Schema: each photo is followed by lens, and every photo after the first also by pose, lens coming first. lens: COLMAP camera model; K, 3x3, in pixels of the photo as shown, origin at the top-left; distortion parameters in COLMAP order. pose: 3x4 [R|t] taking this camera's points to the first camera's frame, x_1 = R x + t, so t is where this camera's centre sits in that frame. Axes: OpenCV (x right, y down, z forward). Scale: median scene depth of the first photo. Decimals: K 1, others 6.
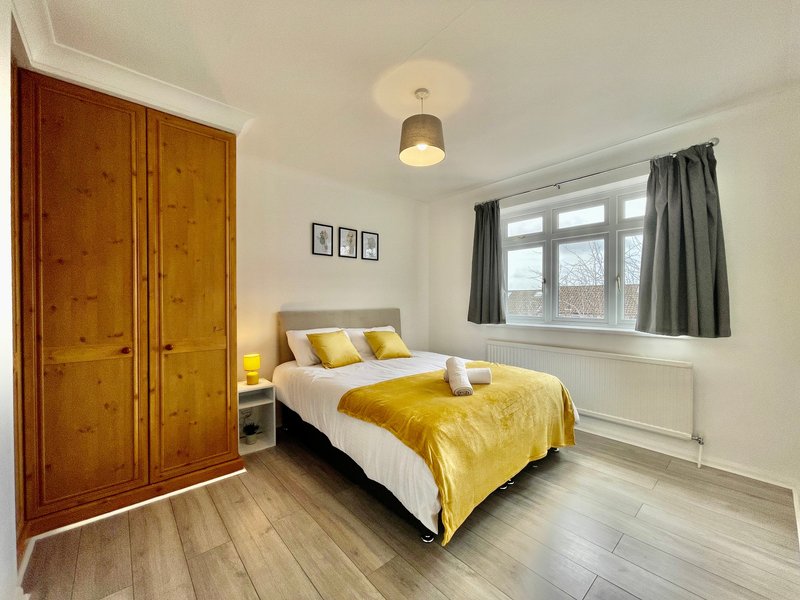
lens RADIAL K [[323.8, 0, 399.0], [0, 323.8, 301.7], [0, 0, 1]] dist [-0.000597, 0.000440]
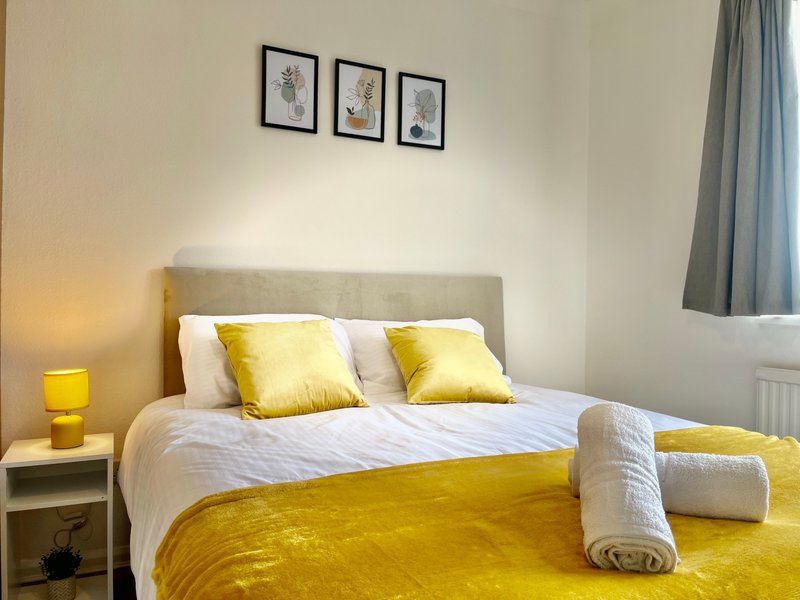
lens RADIAL K [[624.3, 0, 399.9], [0, 624.3, 312.5], [0, 0, 1]] dist [-0.001169, 0.002315]
pose [[0.969950, 0.021764, -0.242330, 0.092575], [-0.016687, 0.999597, 0.022986, 0.065659], [0.242732, -0.018251, 0.969922, 0.346227]]
